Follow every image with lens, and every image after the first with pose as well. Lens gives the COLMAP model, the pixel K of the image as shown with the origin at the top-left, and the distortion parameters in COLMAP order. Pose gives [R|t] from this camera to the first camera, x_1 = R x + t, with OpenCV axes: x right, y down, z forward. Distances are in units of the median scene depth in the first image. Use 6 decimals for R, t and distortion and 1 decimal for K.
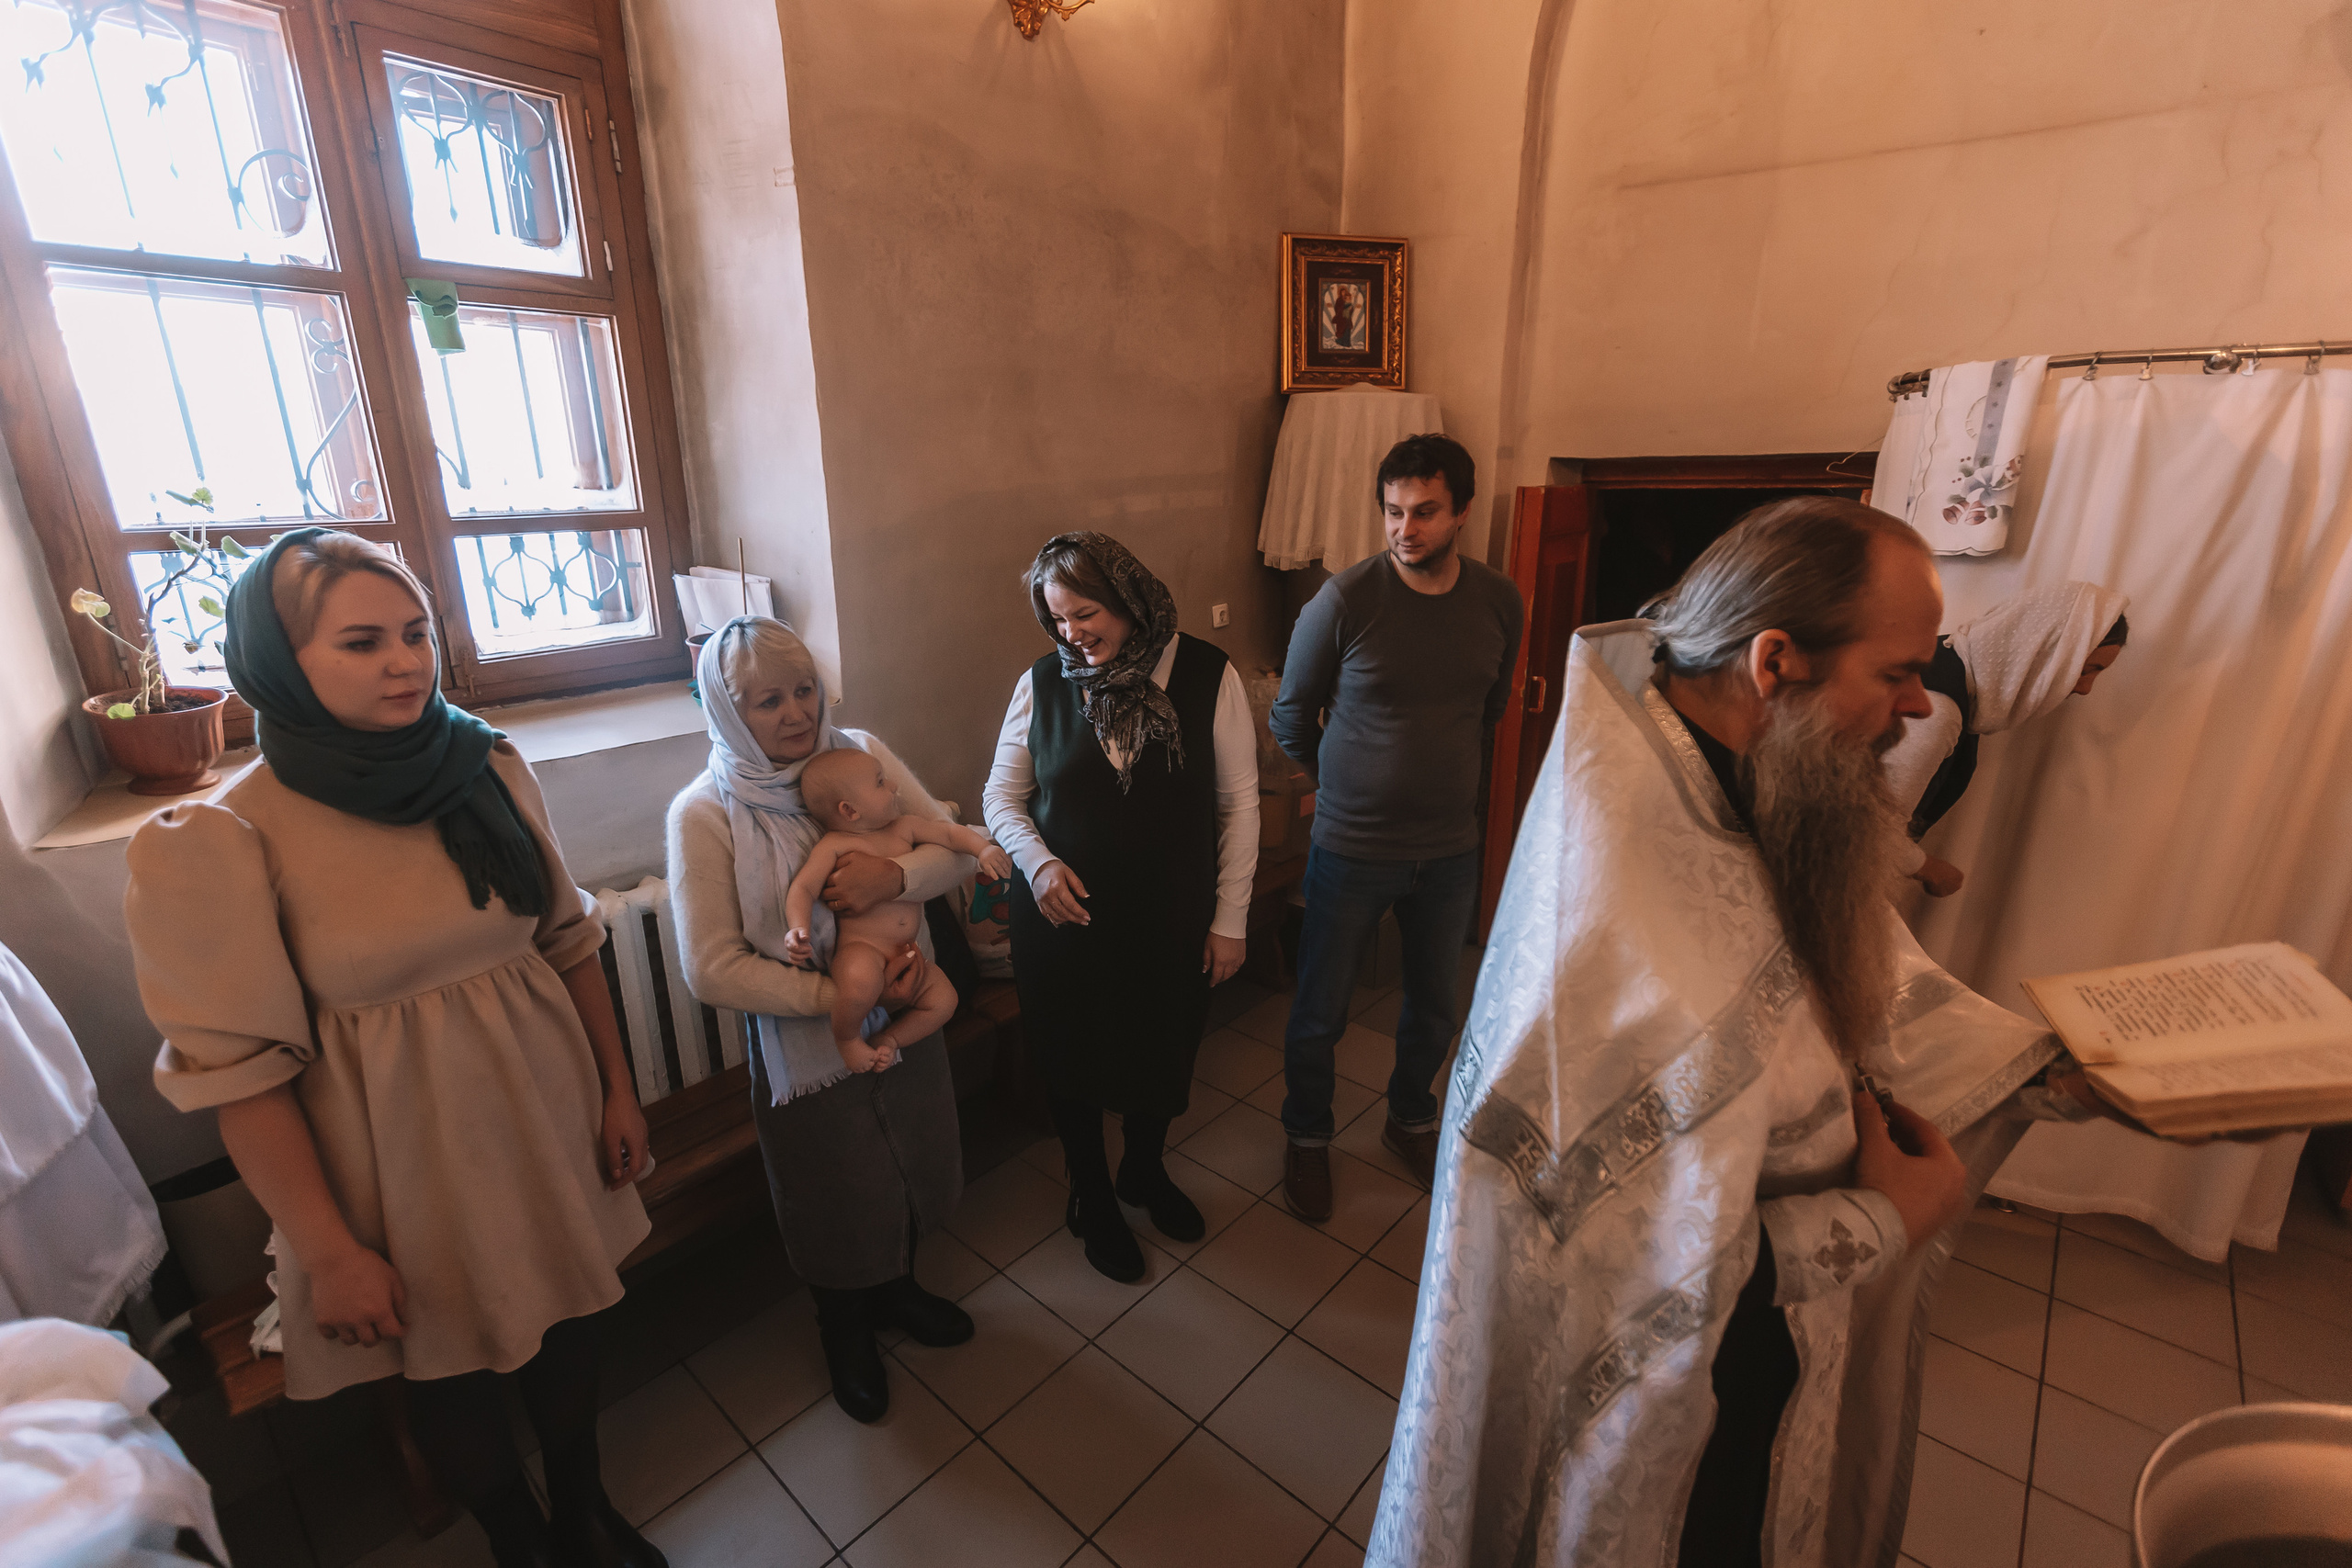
lens RADIAL K [[1069.3, 0, 1185.6], [0, 1069.3, 773.8], [0, 0, 1]] dist [0.003454, -0.001044]
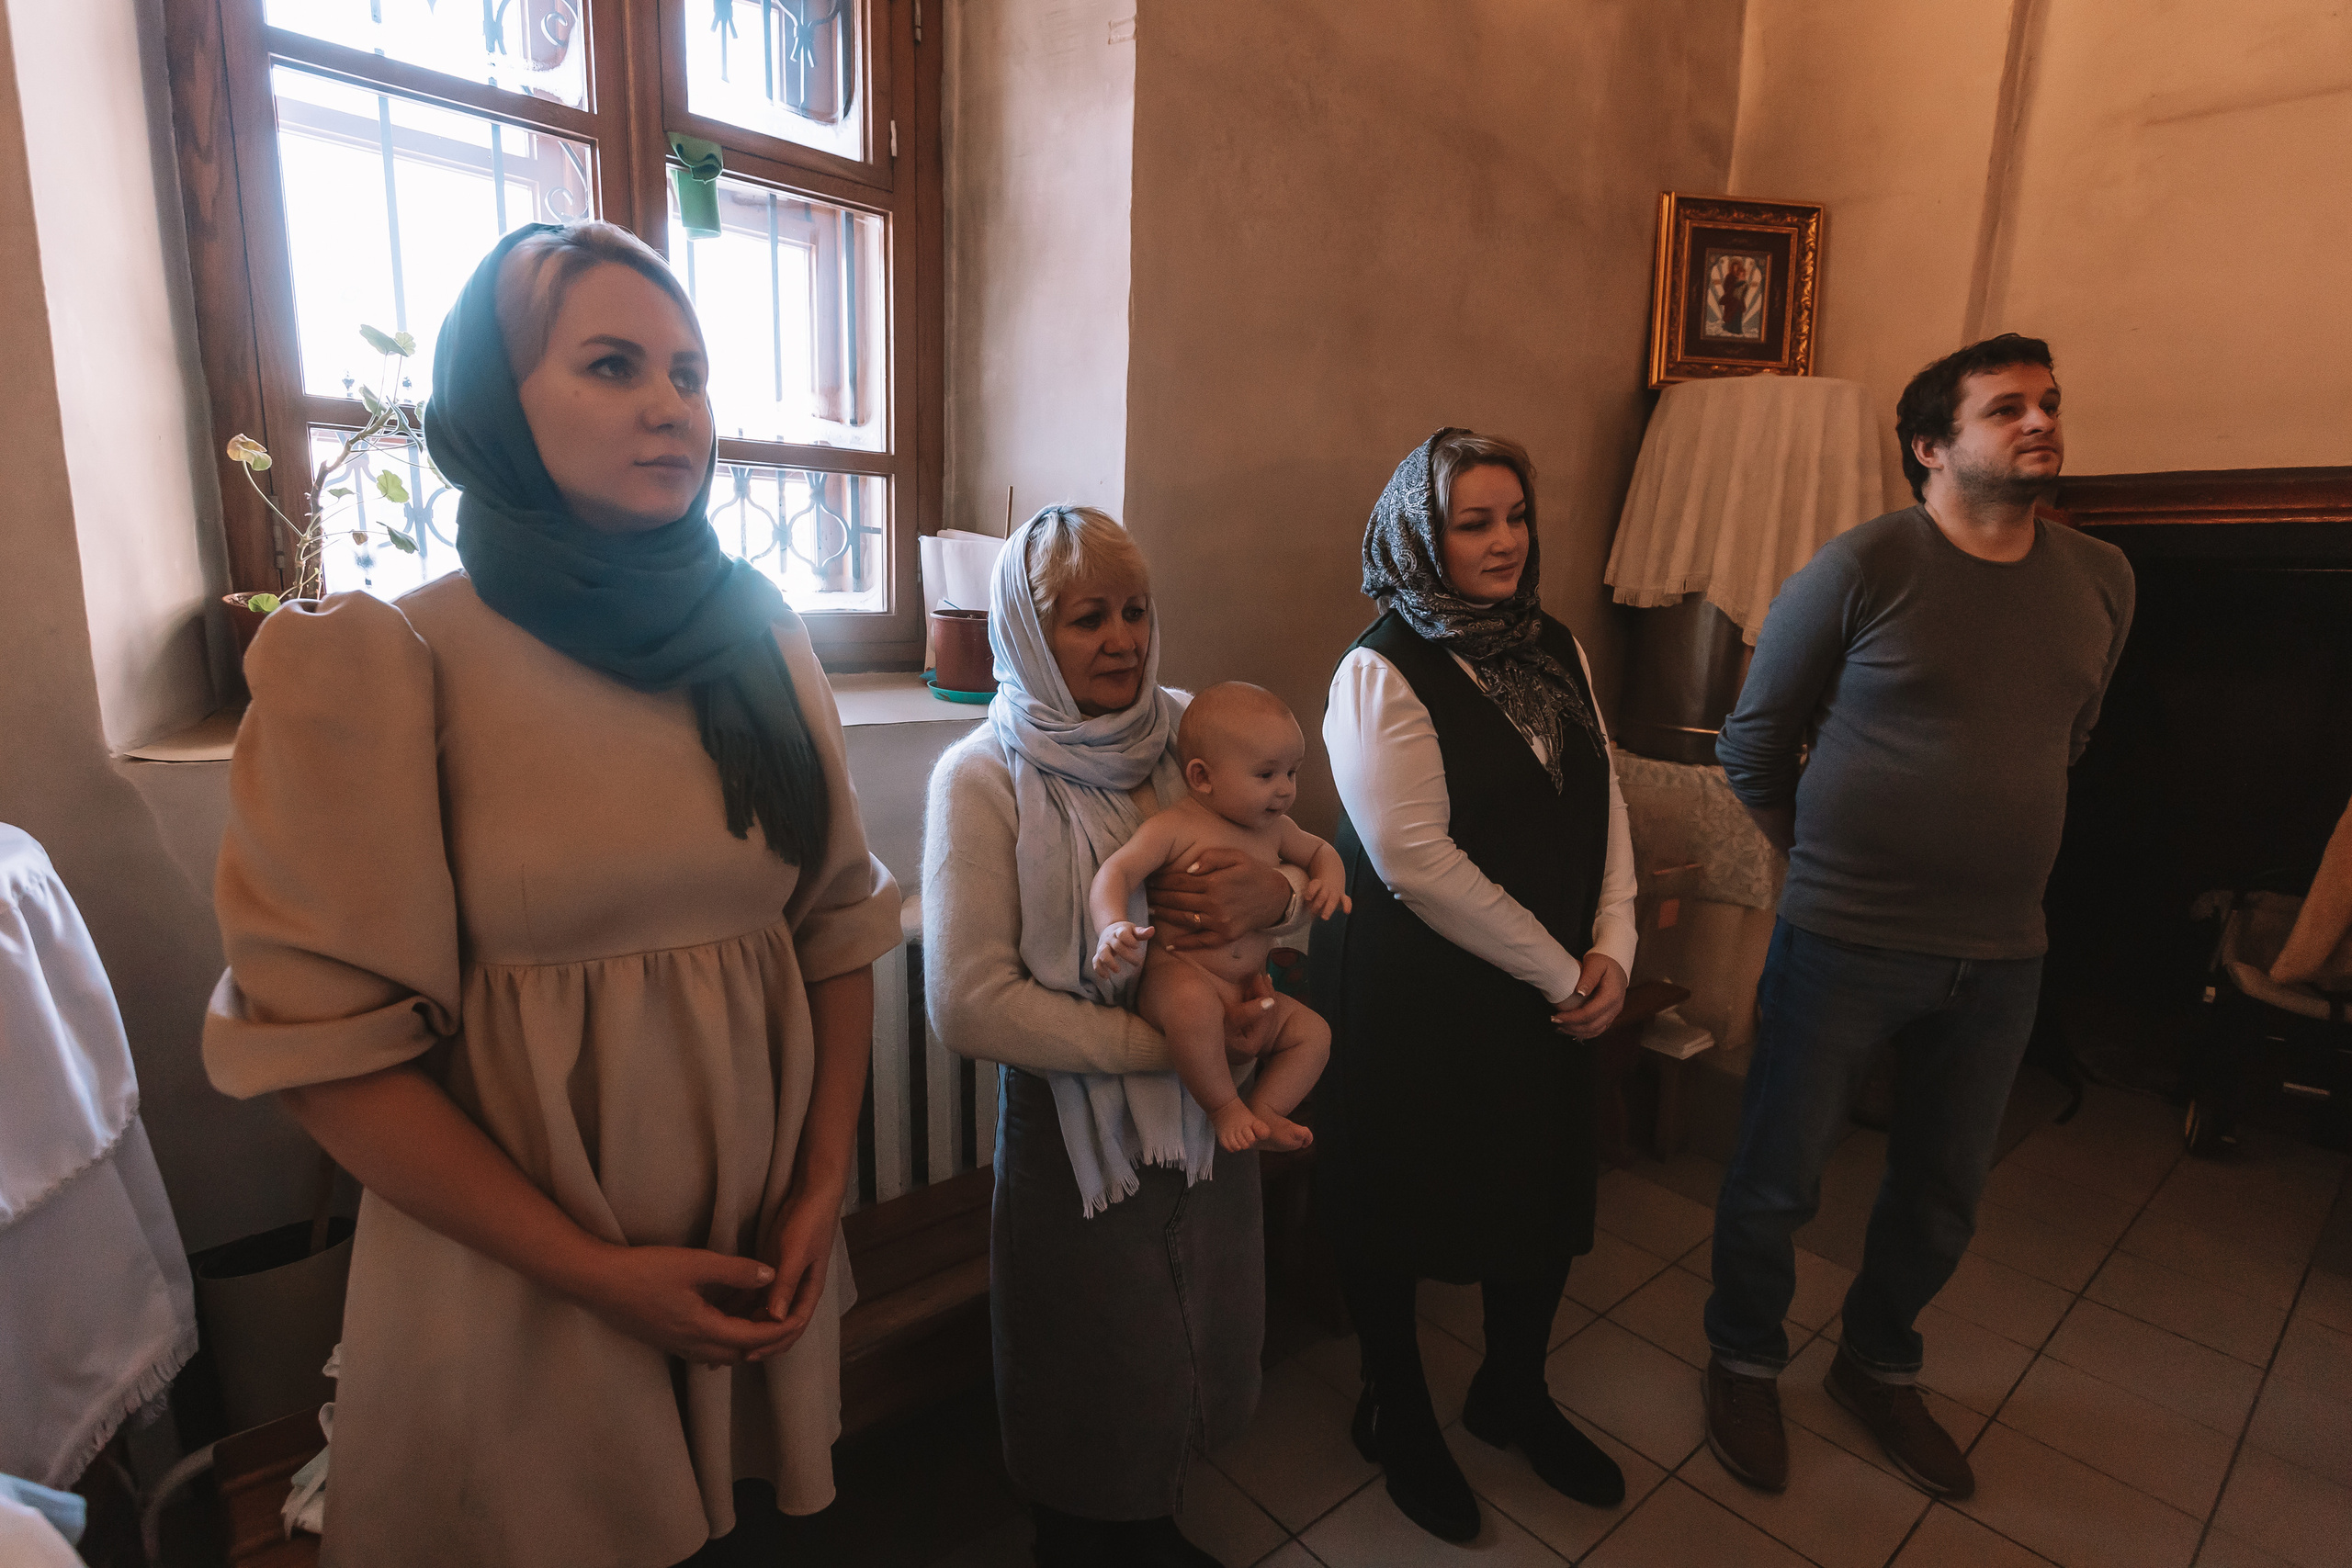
lens RADIAL K [[1179.9, 0, 1182.9], [0, 1179.9, 788.8], [0, 0, 1]] dist [-0.002028, 0.001230]
pose [[0.989036, 0.063454, -0.133343, -0.168116], [-0.077915, 0.991289, -0.106187, 0.080488], [0.125444, 0.115412, 0.985365, 0.199904]]
